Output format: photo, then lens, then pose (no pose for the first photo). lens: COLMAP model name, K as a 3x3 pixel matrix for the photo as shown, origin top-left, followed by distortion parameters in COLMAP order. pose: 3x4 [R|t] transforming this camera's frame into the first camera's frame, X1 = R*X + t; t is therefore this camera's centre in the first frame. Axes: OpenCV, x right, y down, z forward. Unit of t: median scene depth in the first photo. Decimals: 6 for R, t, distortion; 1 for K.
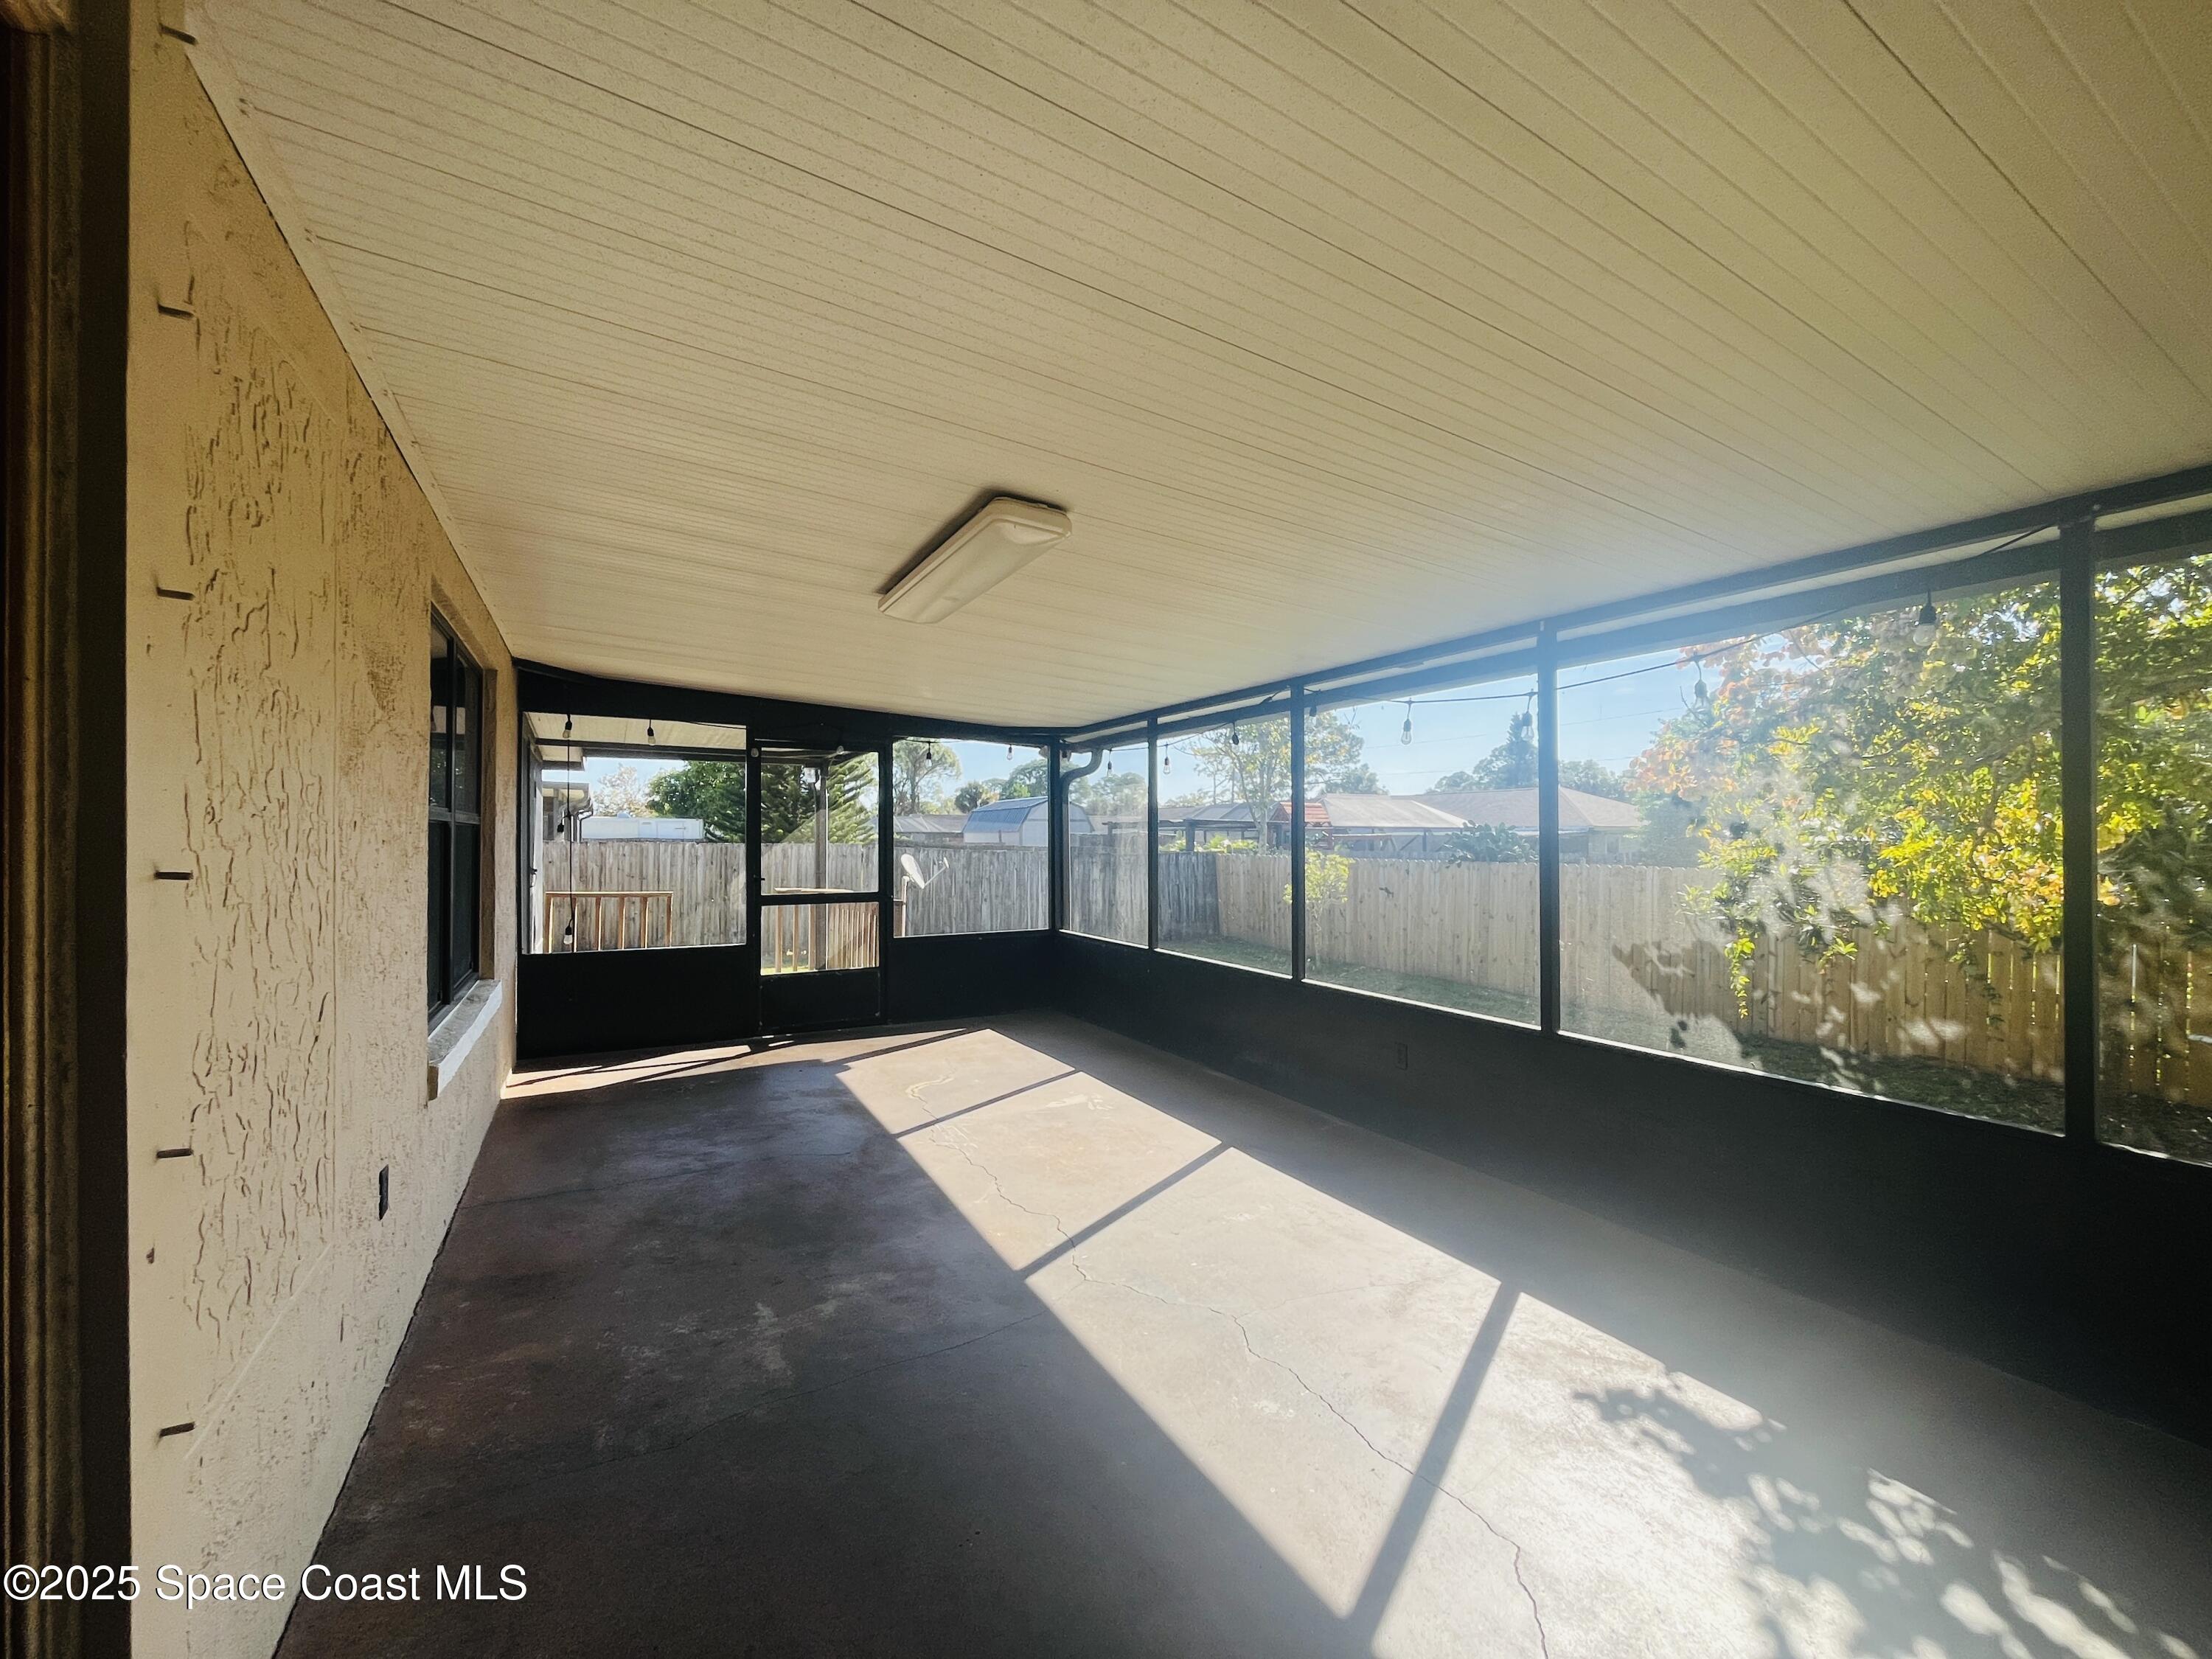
lens RADIAL K [[869.8, 0, 1110.3], [0, 869.8, 837.4], [0, 0, 1]] dist [0.003735, 0.000145]
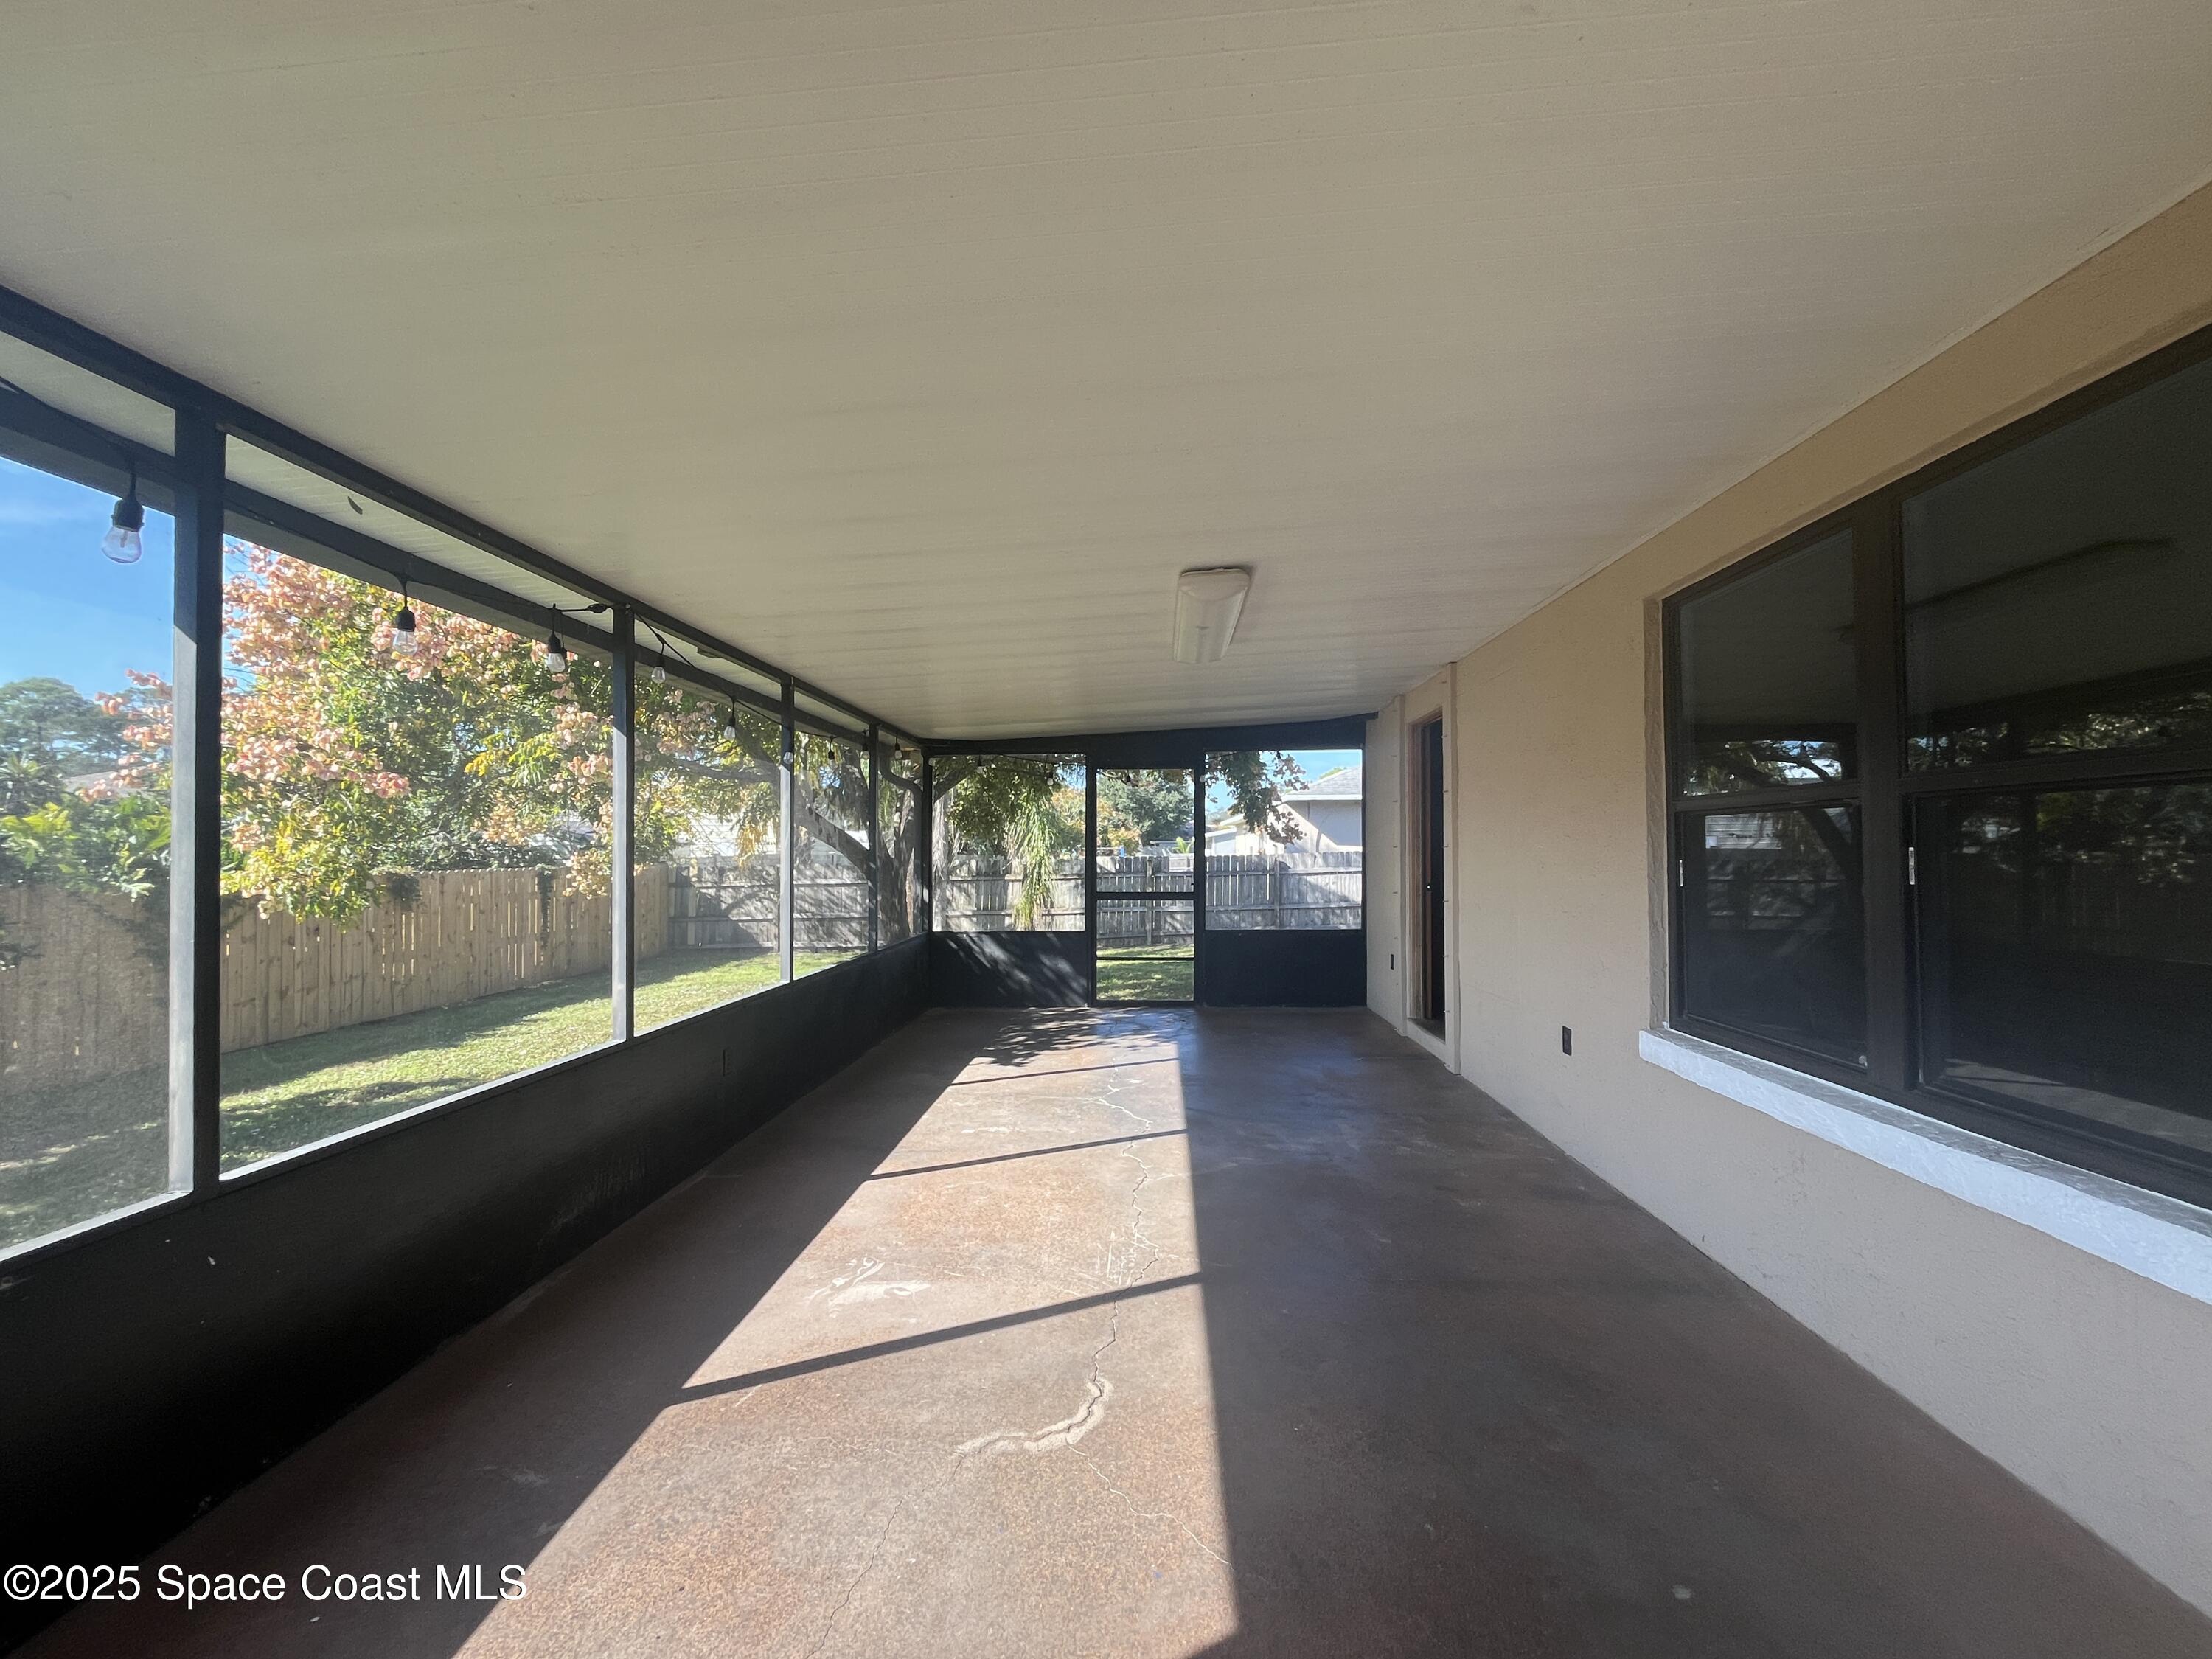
lens RADIAL K [[869.8, 0, 1104.1], [0, 869.8, 837.7], [0, 0, 1]] dist [0.003735, 0.000145]
pose [[-0.837464, 0.009389, 0.546412, -0.744688], [0.000580, 0.999867, -0.016293, 0.028710], [-0.546493, -0.013328, -0.837358, 2.161496]]
